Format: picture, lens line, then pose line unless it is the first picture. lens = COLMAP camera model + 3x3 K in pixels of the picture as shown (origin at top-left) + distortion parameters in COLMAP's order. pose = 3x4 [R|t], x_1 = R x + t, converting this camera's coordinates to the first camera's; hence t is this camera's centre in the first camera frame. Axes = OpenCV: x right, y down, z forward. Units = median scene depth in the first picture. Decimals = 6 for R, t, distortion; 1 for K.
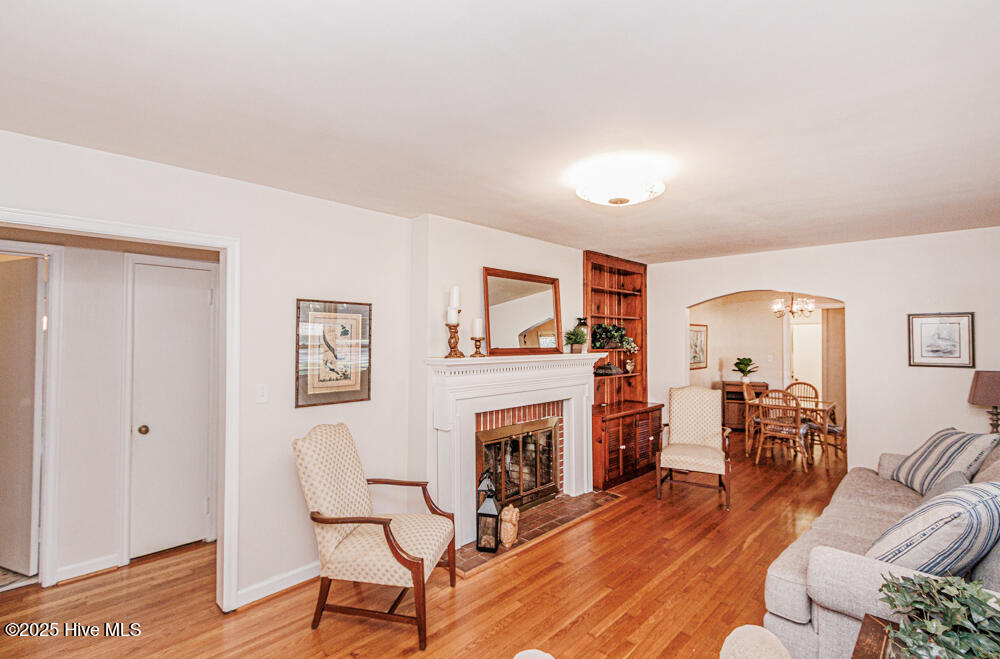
lens RADIAL K [[465.2, 0, 492.8], [0, 465.2, 329.6], [0, 0, 1]] dist [0.004705, -0.003419]
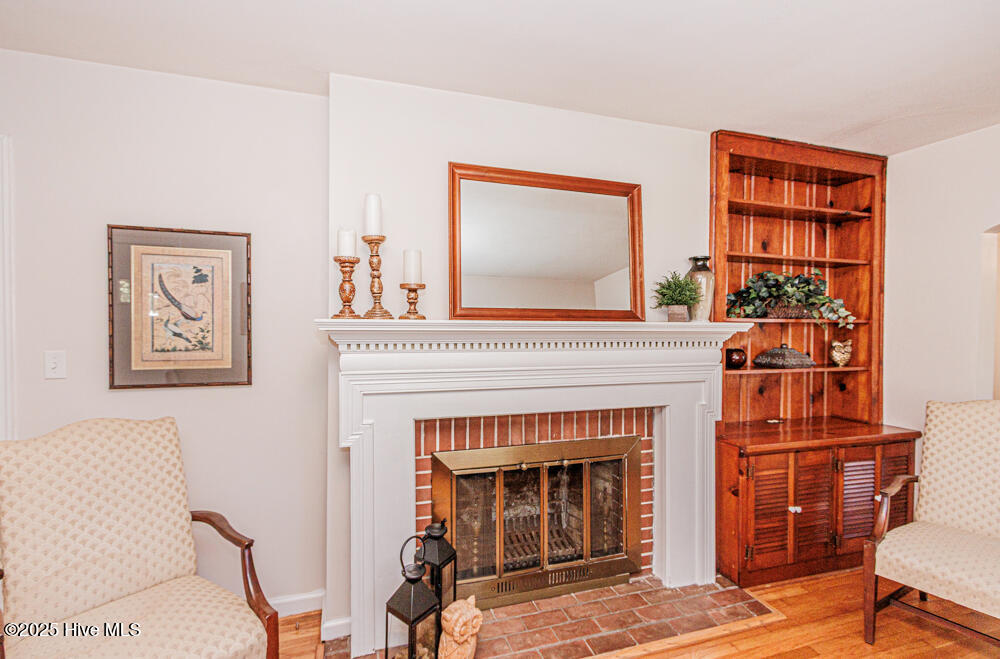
lens RADIAL K [[465.2, 0, 489.4], [0, 465.2, 330.4], [0, 0, 1]] dist [0.004705, -0.003419]
pose [[0.882689, 0.010558, -0.469840, 0.236964], [0.004586, 0.999506, 0.031076, 0.041954], [0.469936, -0.029585, 0.882205, 0.425516]]
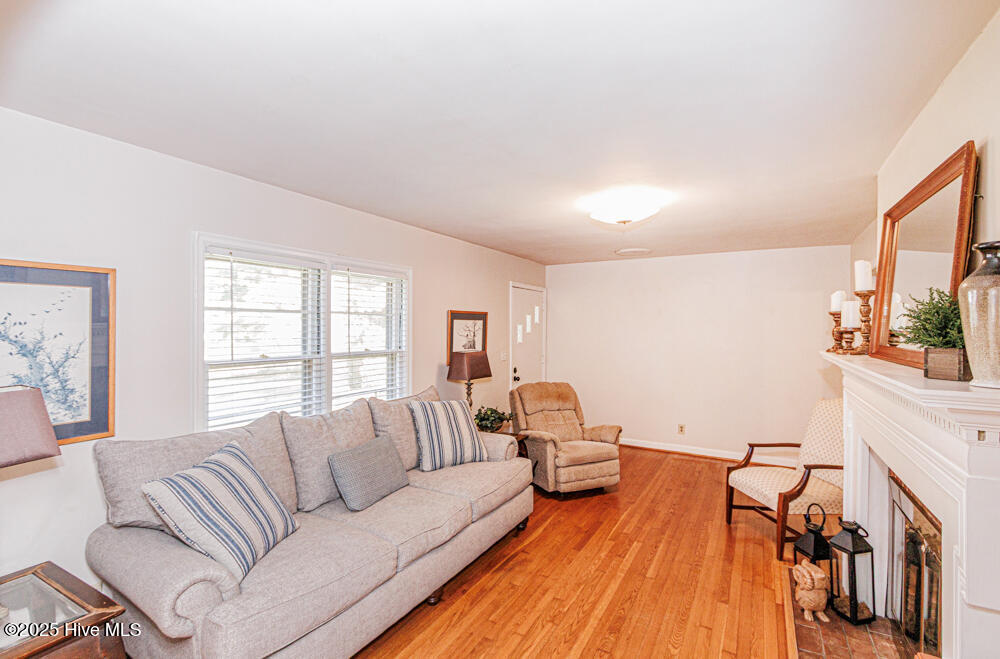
lens RADIAL K [[465.2, 0, 483.8], [0, 465.2, 325.5], [0, 0, 1]] dist [0.004705, -0.003419]
pose [[-0.972821, -0.011033, -0.231296, 0.533974], [-0.006934, 0.999804, -0.018530, 0.021298], [0.231455, -0.016422, -0.972707, 1.213374]]
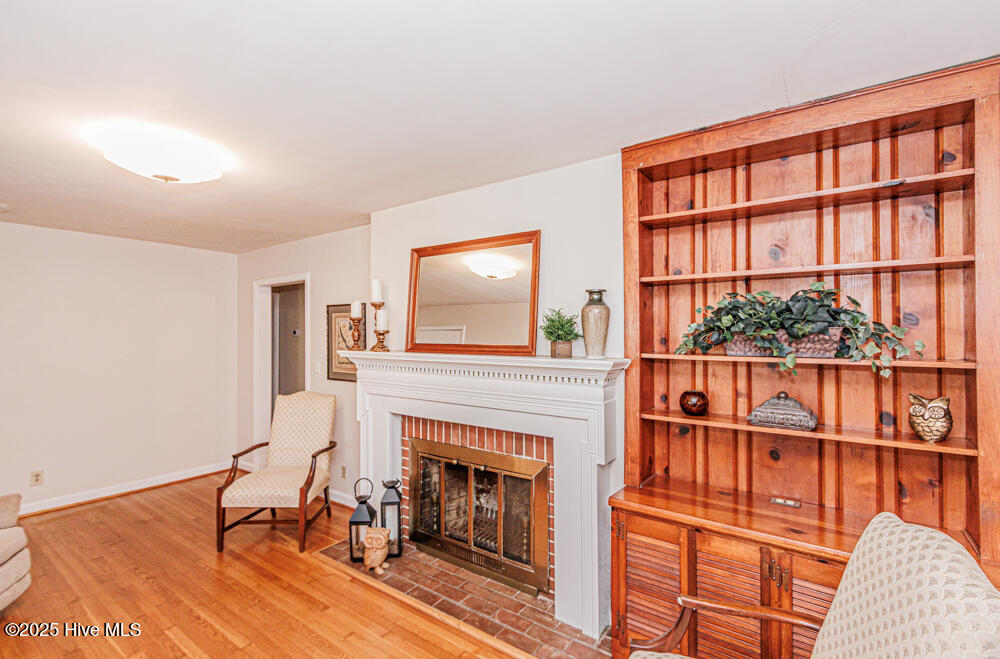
lens RADIAL K [[465.2, 0, 496.1], [0, 465.2, 331.4], [0, 0, 1]] dist [0.004705, -0.003419]
pose [[0.137290, -0.003669, -0.990524, 0.700462], [0.020796, 0.999783, -0.000821, 0.018543], [0.990313, -0.020486, 0.137337, 0.844700]]
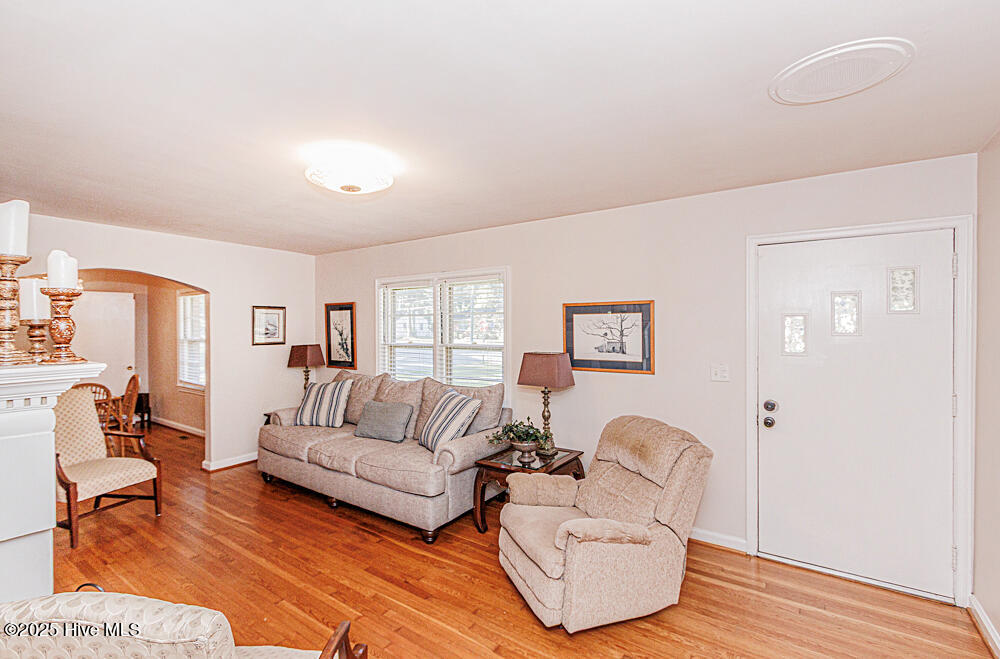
lens RADIAL K [[465.2, 0, 498.7], [0, 465.2, 326.8], [0, 0, 1]] dist [0.004705, -0.003419]
pose [[-0.146578, -0.004148, 0.989190, -0.444754], [-0.014311, 0.999895, 0.002072, 0.012230], [-0.989096, -0.013853, -0.146622, 0.460206]]
